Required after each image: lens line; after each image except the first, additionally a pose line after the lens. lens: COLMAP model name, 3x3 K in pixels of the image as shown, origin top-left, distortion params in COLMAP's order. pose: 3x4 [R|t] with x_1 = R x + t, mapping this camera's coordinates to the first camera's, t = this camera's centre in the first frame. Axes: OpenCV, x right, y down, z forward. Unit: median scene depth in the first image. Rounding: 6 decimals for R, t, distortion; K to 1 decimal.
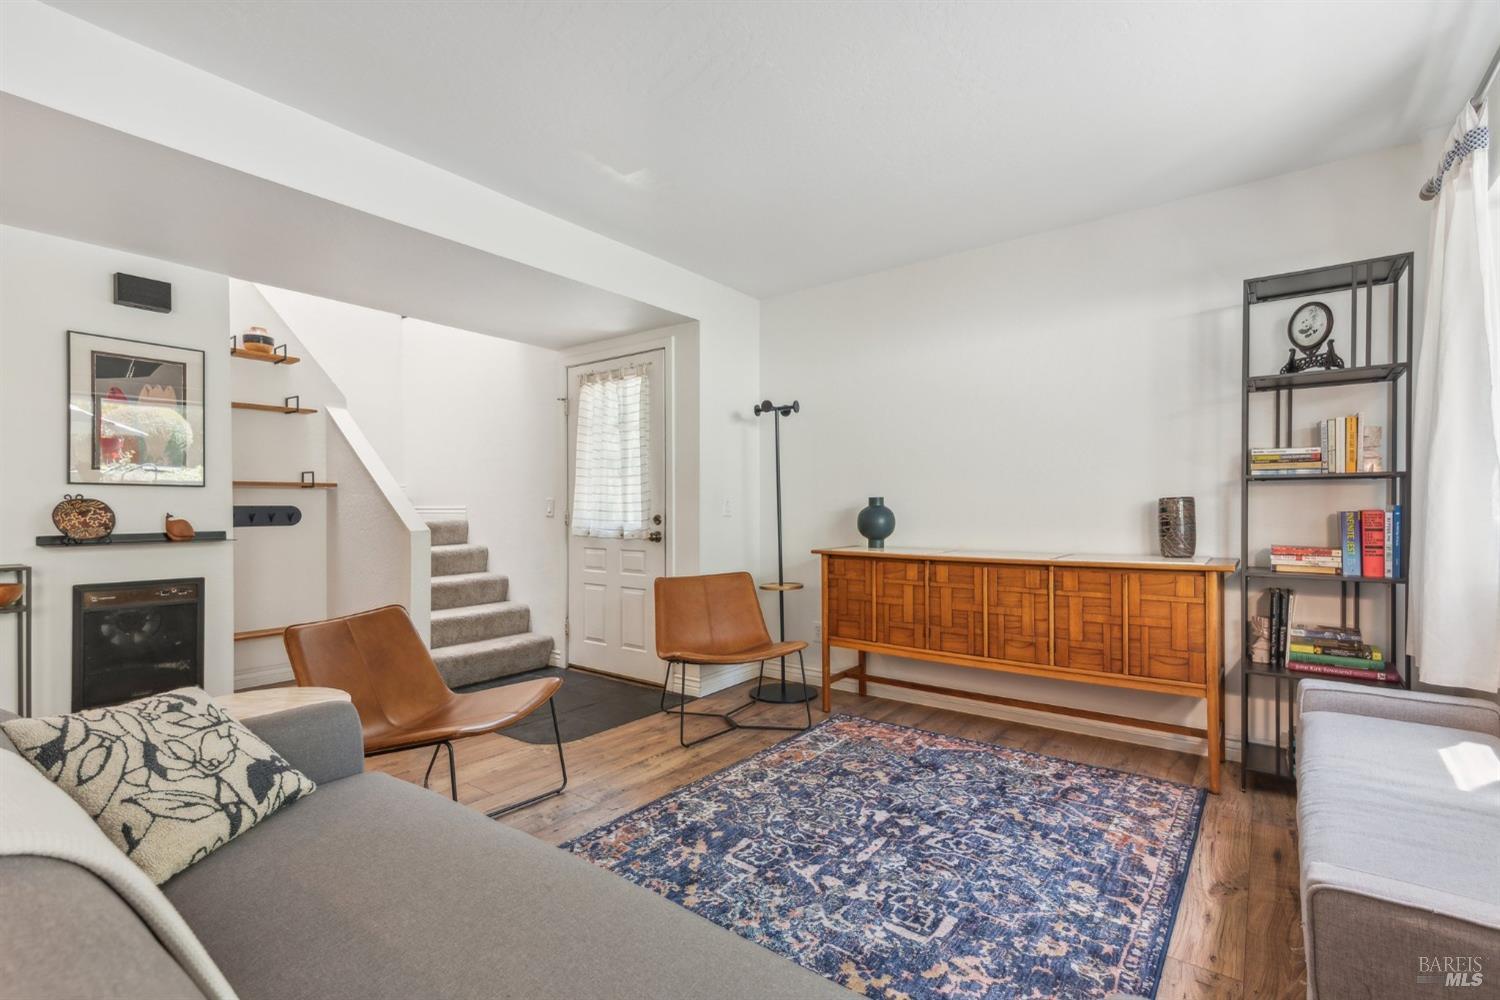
lens RADIAL K [[692.4, 0, 753.9], [0, 692.4, 517.6], [0, 0, 1]] dist [0.018030, -0.000452]
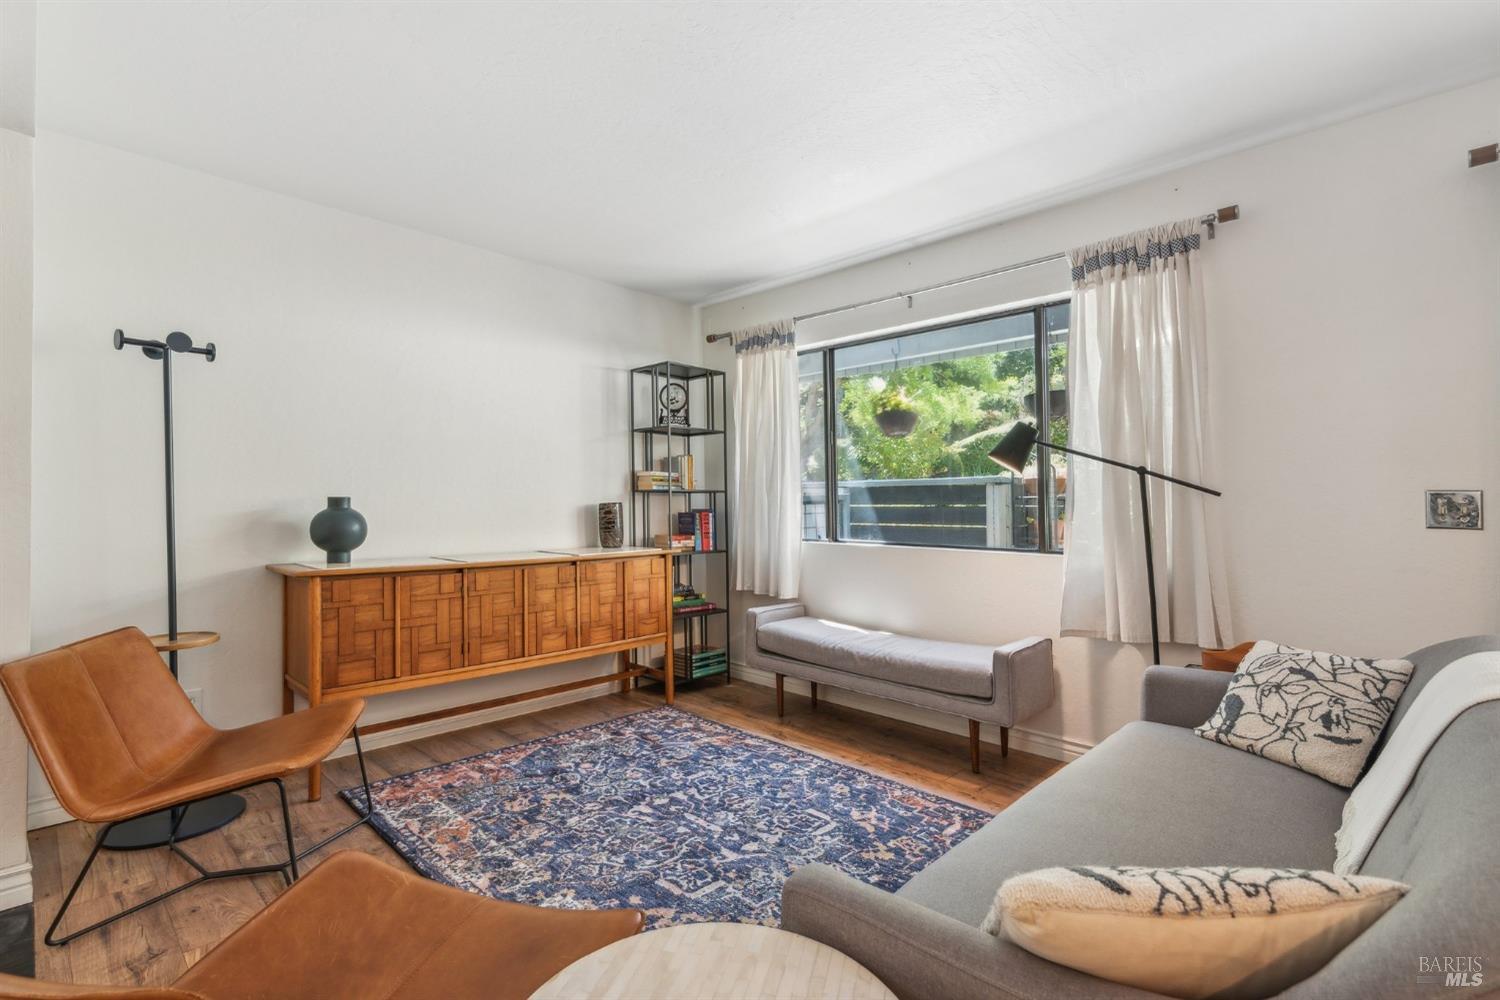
lens RADIAL K [[690.5, 0, 747.1], [0, 690.5, 490.2], [0, 0, 1]] dist [0.017056, 0.000075]
pose [[0.125399, 0.025679, 0.991774, -0.777271], [0.011263, 0.999564, -0.027305, -0.015535], [-0.992042, 0.014595, 0.125055, 0.660040]]
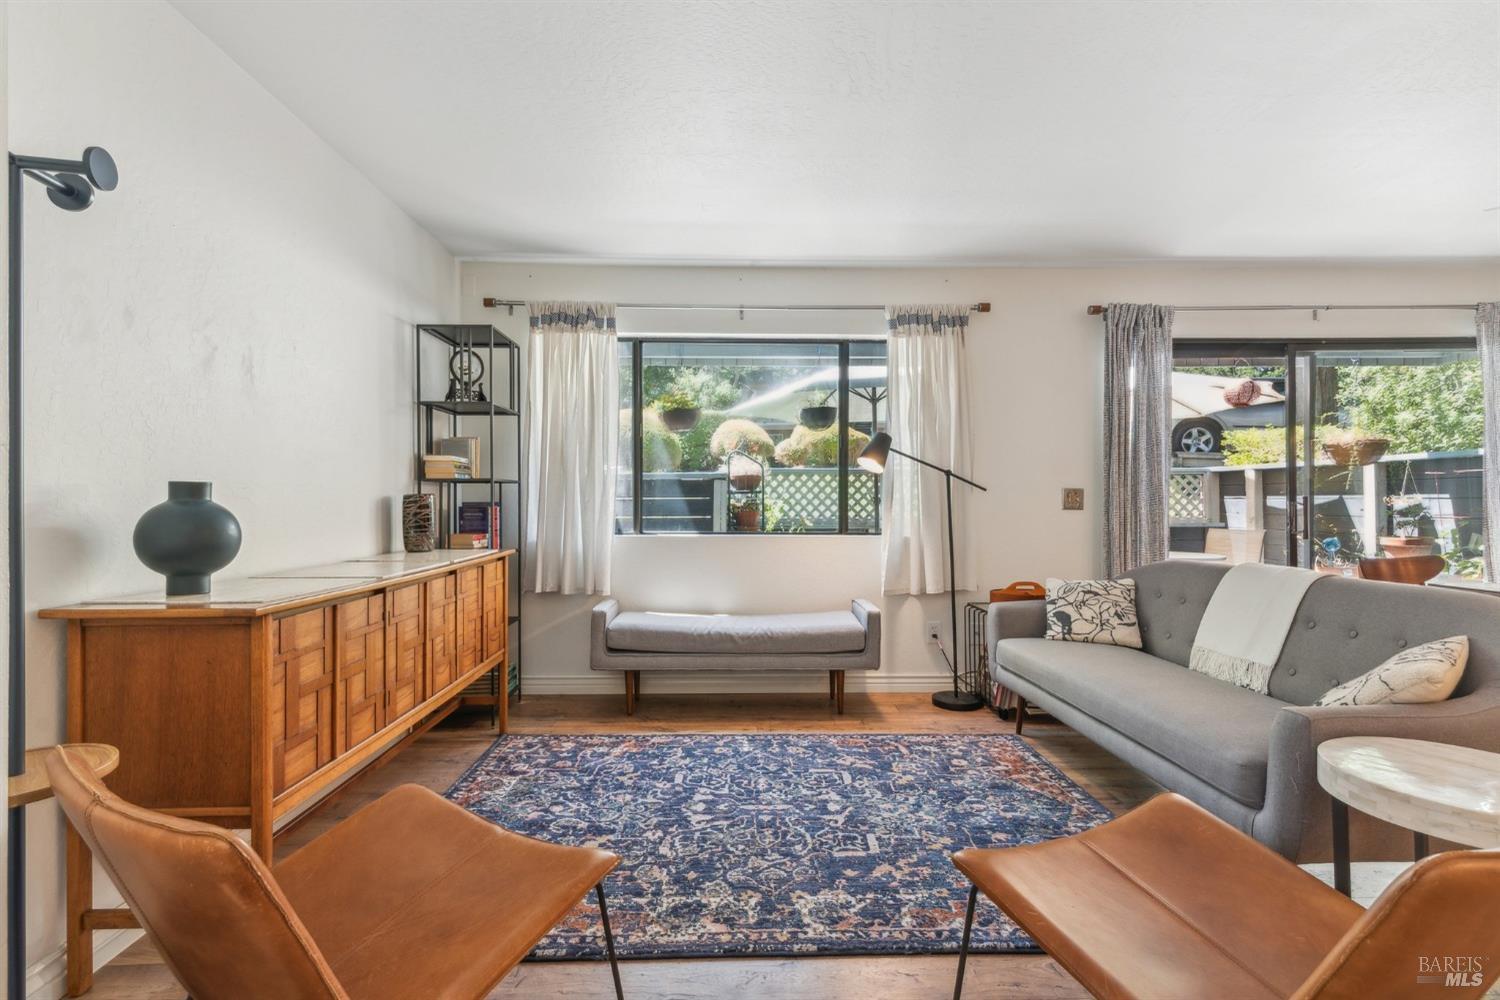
lens RADIAL K [[701.6, 0, 743.4], [0, 701.6, 493.2], [0, 0, 1]] dist [0.020869, 0.000311]
pose [[-0.620924, 0.013306, 0.783758, -0.594166], [0.014068, 0.999884, -0.005831, -0.020191], [-0.783744, 0.007405, -0.621039, 1.456153]]
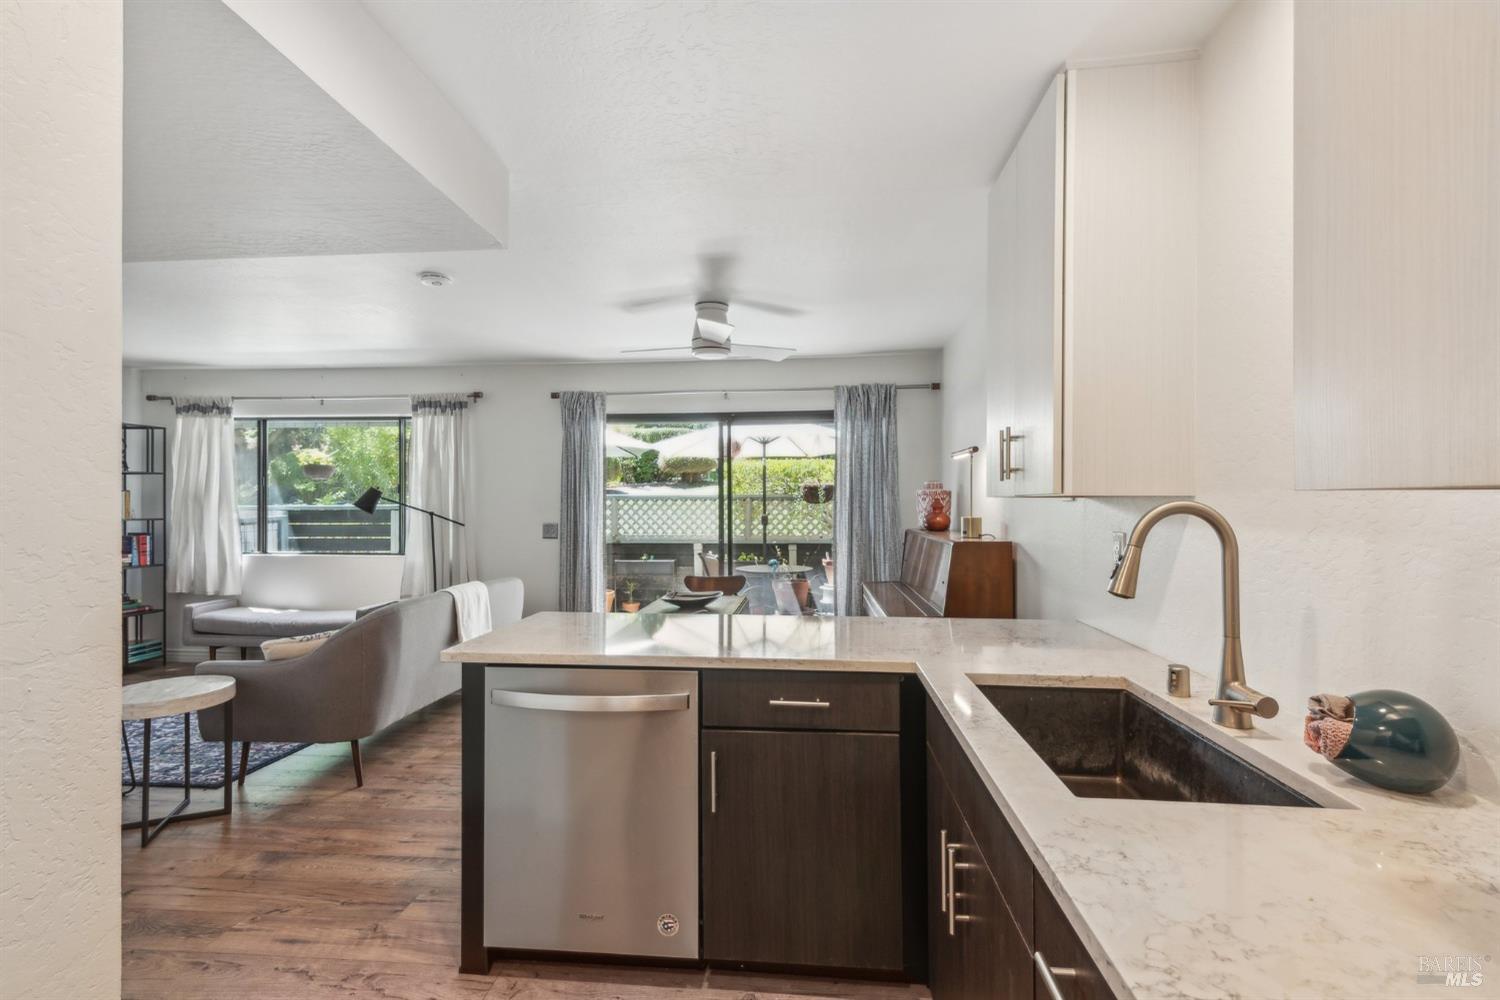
lens RADIAL K [[690.5, 0, 747.1], [0, 690.5, 490.2], [0, 0, 1]] dist [0.017056, 0.000075]
pose [[-0.524970, 0.022615, 0.850820, -1.941922], [0.013070, 0.999743, -0.018509, -0.083074], [-0.851020, 0.001404, -0.525131, 0.516050]]
